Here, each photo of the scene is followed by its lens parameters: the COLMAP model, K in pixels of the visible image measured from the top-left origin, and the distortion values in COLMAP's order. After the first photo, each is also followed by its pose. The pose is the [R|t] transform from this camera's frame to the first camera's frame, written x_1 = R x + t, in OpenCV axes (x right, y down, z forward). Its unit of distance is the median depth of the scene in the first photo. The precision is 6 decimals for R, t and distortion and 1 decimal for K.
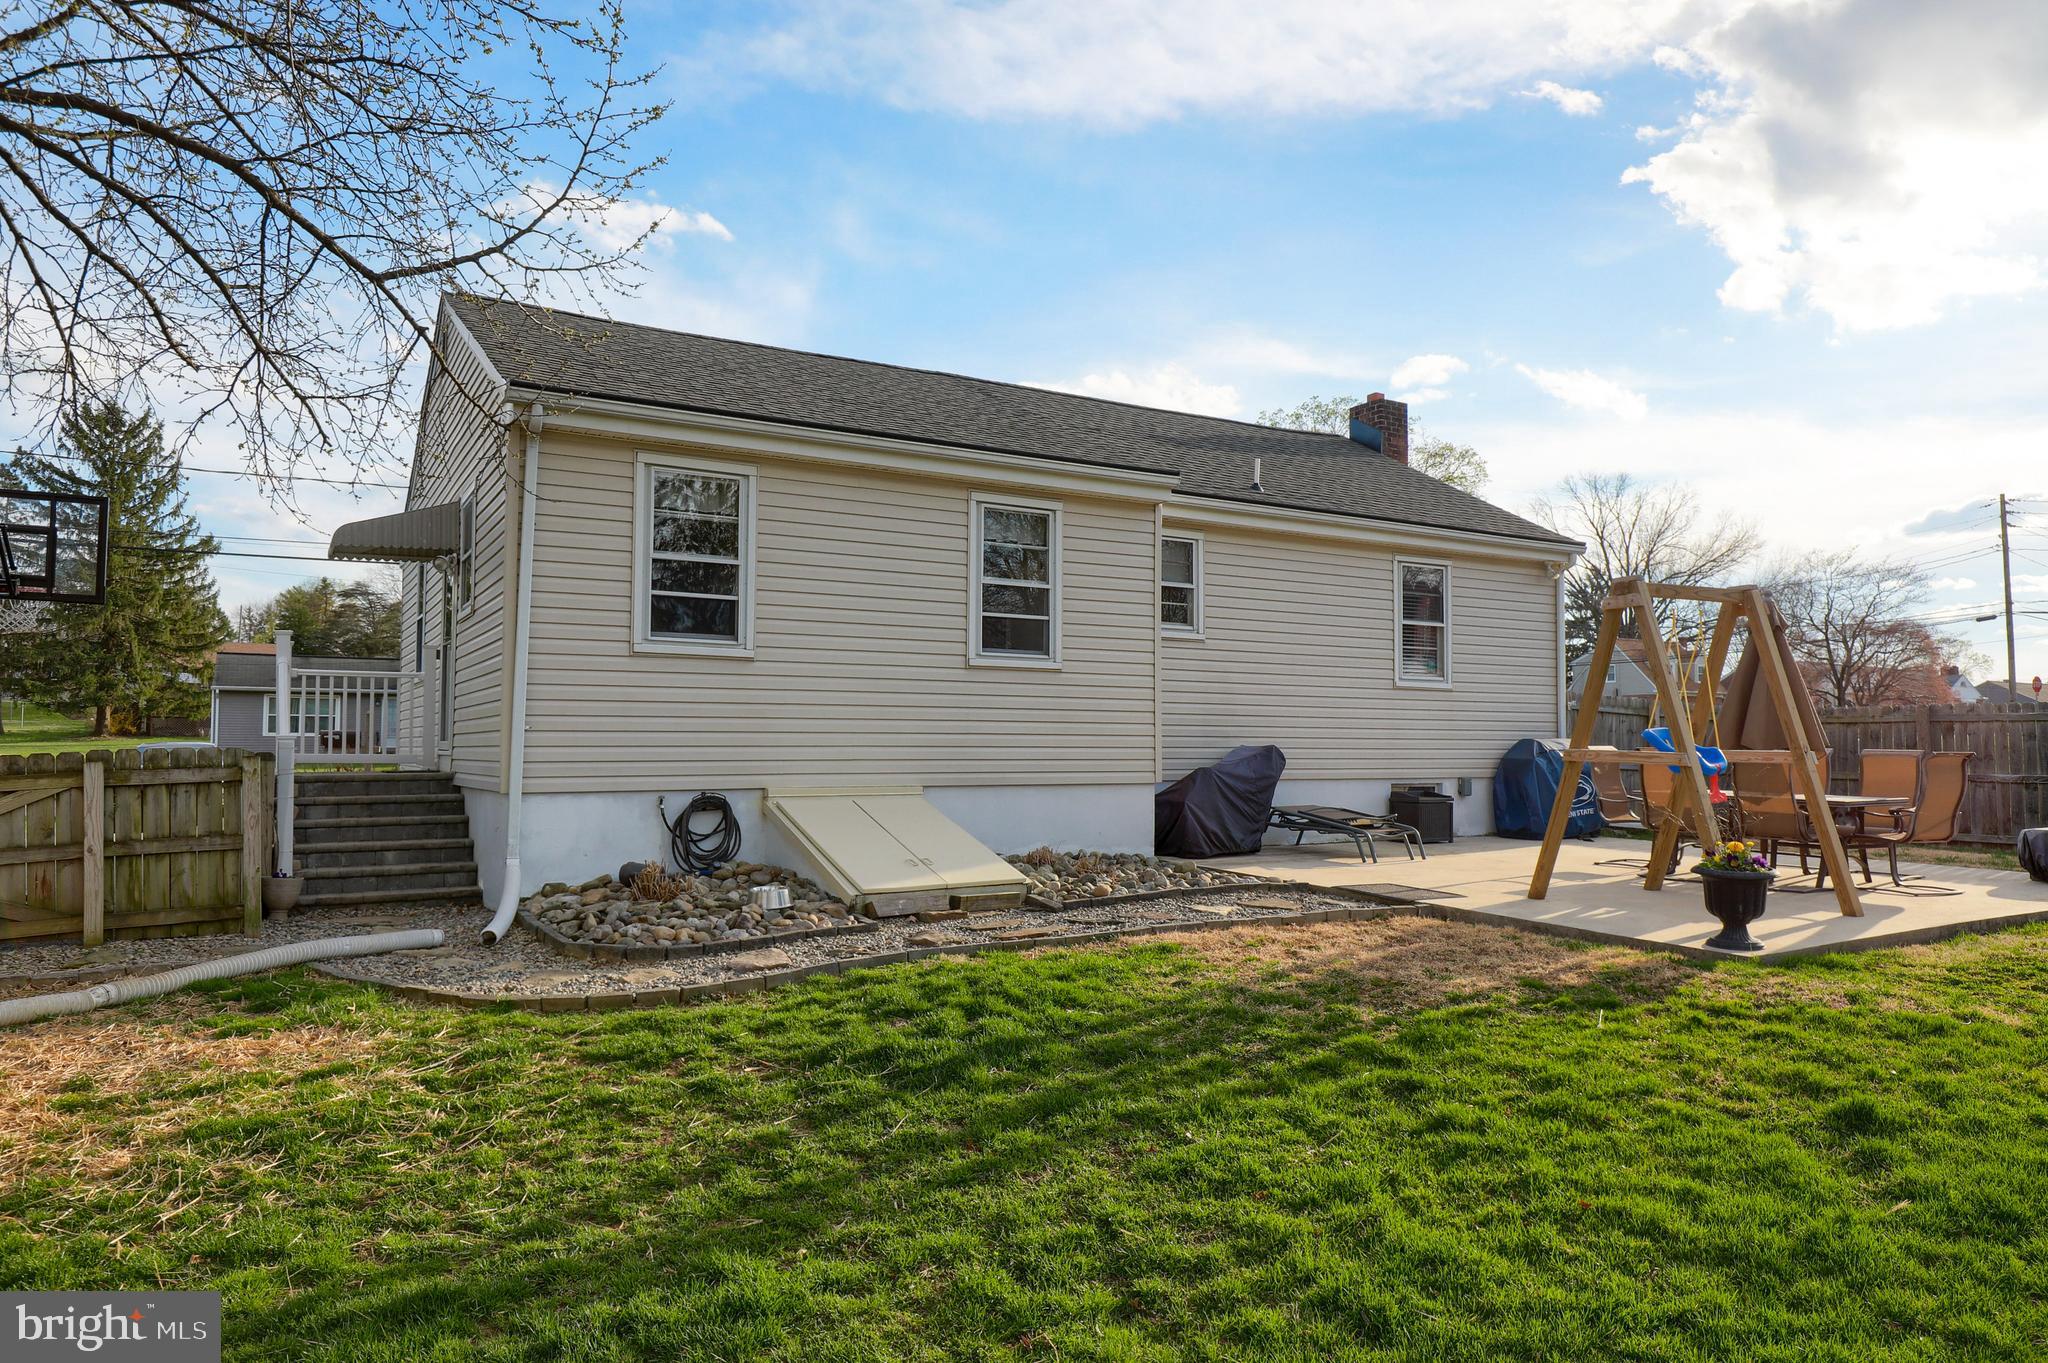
lens RADIAL K [[1324.5, 0, 1088.9], [0, 1324.5, 681.6], [0, 0, 1]] dist [0.004892, 0.003361]
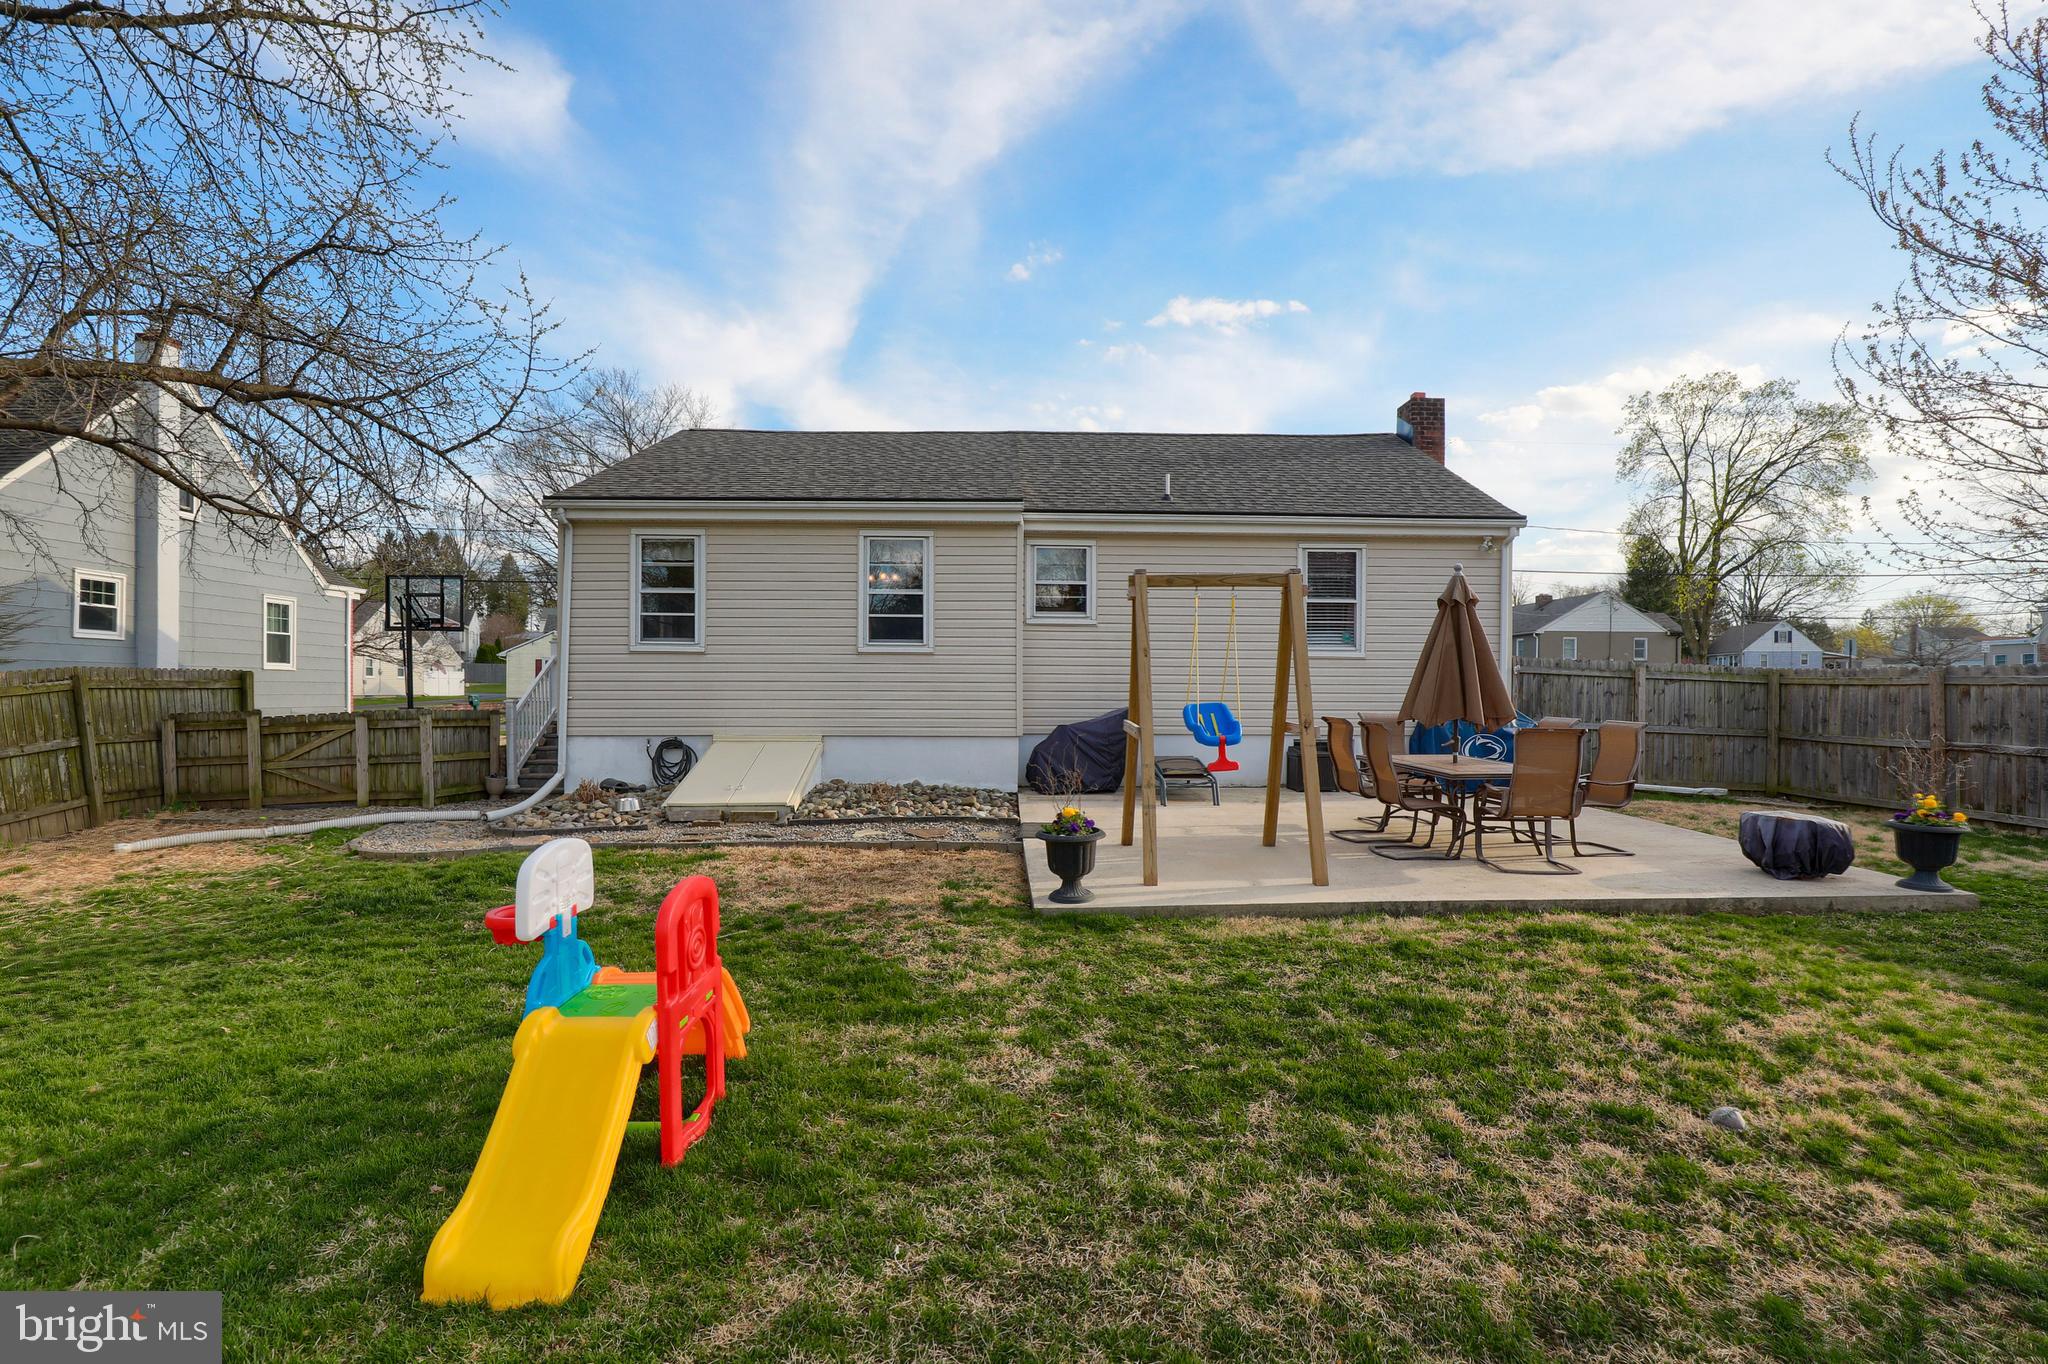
lens RADIAL K [[969.3, 0, 1022.2], [0, 969.3, 697.3], [0, 0, 1]] dist [-0.025565, -0.000165]
pose [[0.861915, 0.005295, -0.507025, 0.517527], [0.023929, 0.998407, 0.051104, -0.011231], [0.506487, -0.056180, 0.860415, 0.161328]]
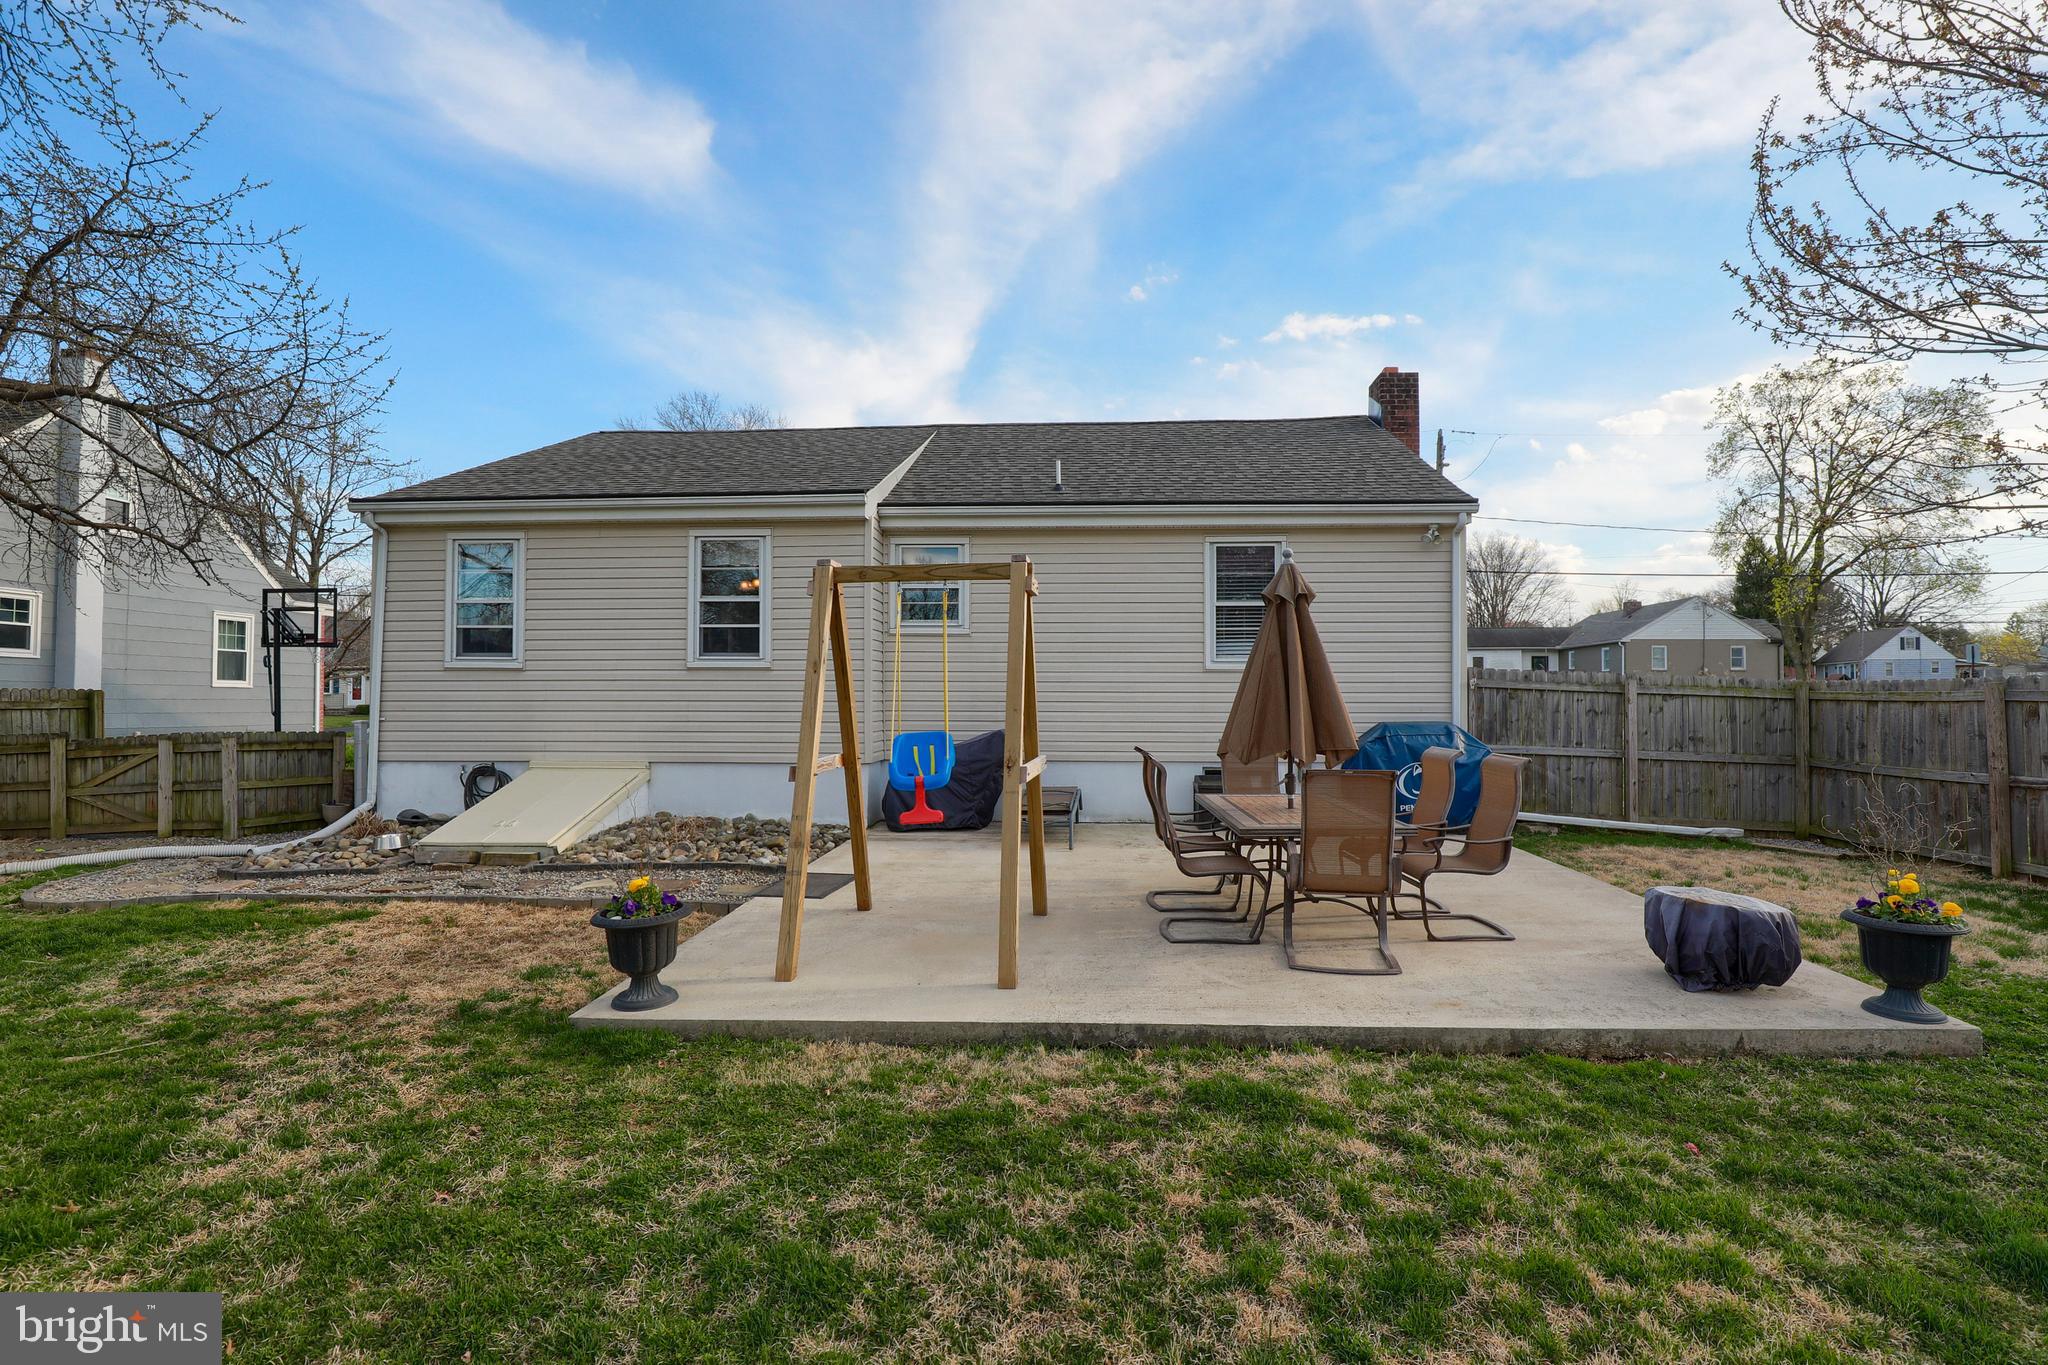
lens RADIAL K [[947.4, 0, 1065.0], [0, 947.4, 703.4], [0, 0, 1]] dist [-0.023045, -0.000227]
pose [[0.819952, 0.001058, -0.572431, 0.627173], [0.029501, 0.998591, 0.044102, -0.006217], [0.571671, -0.053048, 0.818766, 0.405873]]
